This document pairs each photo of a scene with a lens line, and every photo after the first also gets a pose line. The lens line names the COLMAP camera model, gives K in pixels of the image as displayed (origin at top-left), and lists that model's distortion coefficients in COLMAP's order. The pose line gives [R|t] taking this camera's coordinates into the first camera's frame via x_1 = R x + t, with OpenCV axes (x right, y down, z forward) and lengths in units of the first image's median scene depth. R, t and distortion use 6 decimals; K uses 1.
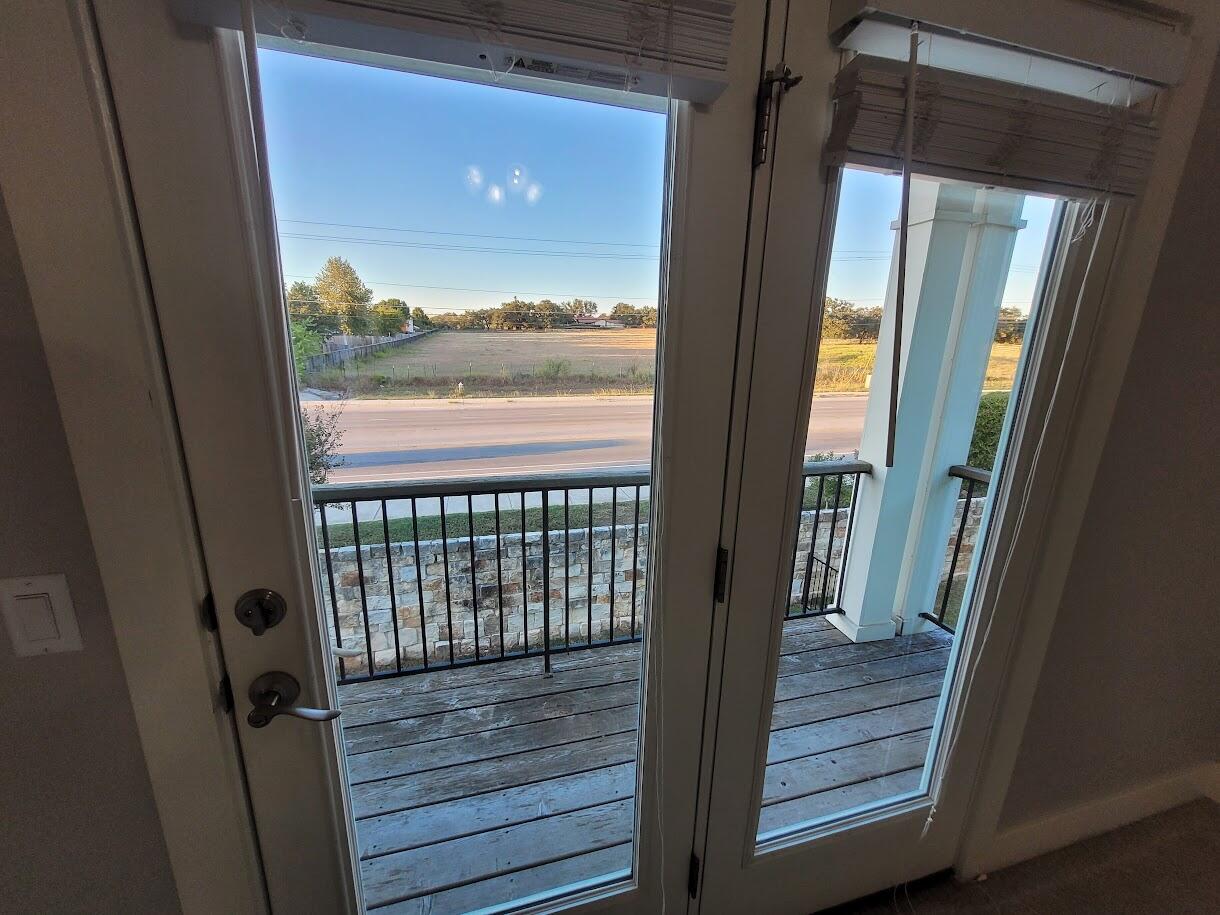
lens RADIAL K [[479.3, 0, 604.2], [0, 479.3, 459.6], [0, 0, 1]] dist [0.019887, -0.000087]
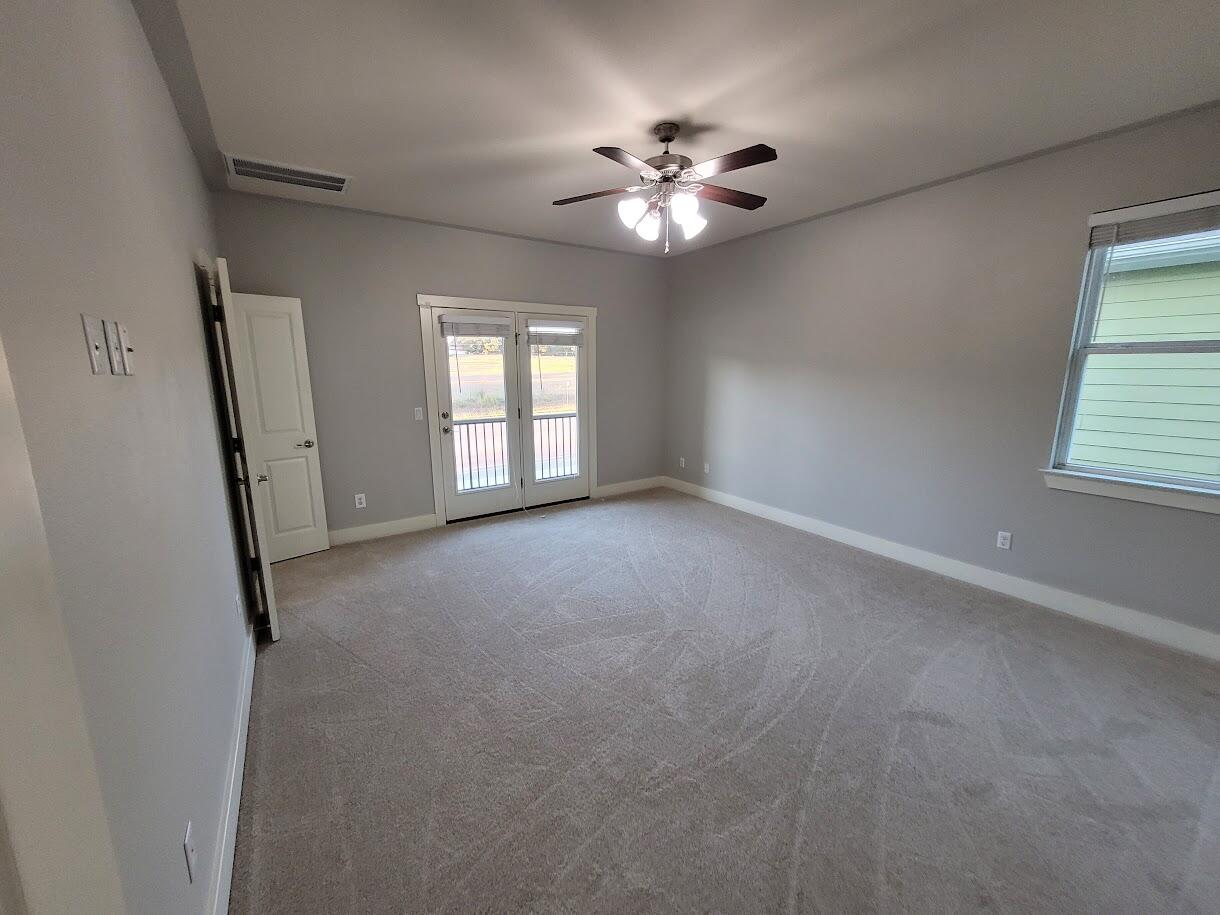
lens RADIAL K [[480.5, 0, 601.3], [0, 480.5, 459.7], [0, 0, 1]] dist [-0.001048, -0.000033]
pose [[0.952435, -0.085194, 0.292593, -0.607386], [0.099640, 0.994415, -0.034801, 1.240046], [-0.287994, 0.062300, 0.955604, -5.281830]]
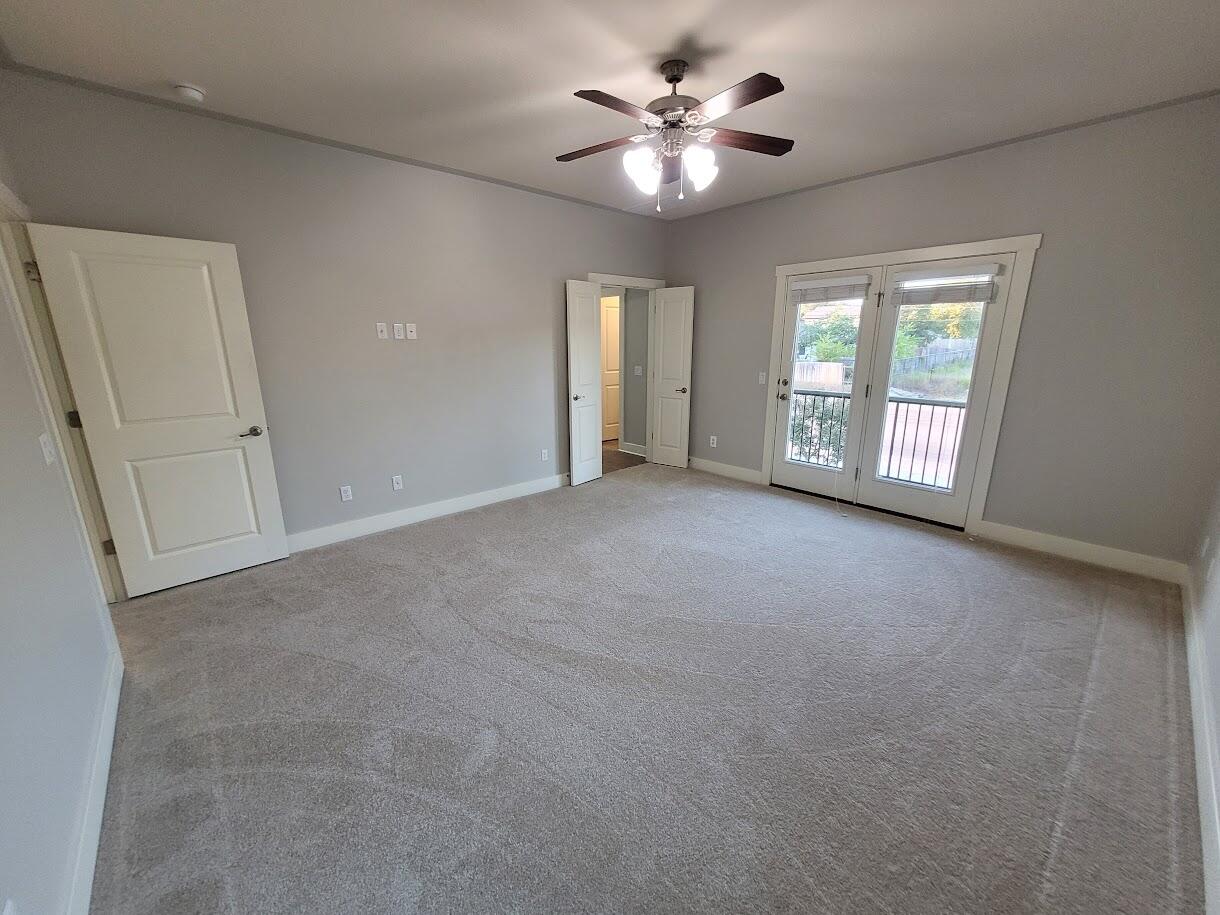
lens RADIAL K [[479.3, 0, 604.2], [0, 479.3, 459.6], [0, 0, 1]] dist [0.019887, -0.000087]
pose [[0.443045, 0.193866, -0.875287, 3.897674], [-0.205369, 0.972323, 0.111407, 1.041178], [0.872660, 0.130398, 0.470597, -3.857119]]
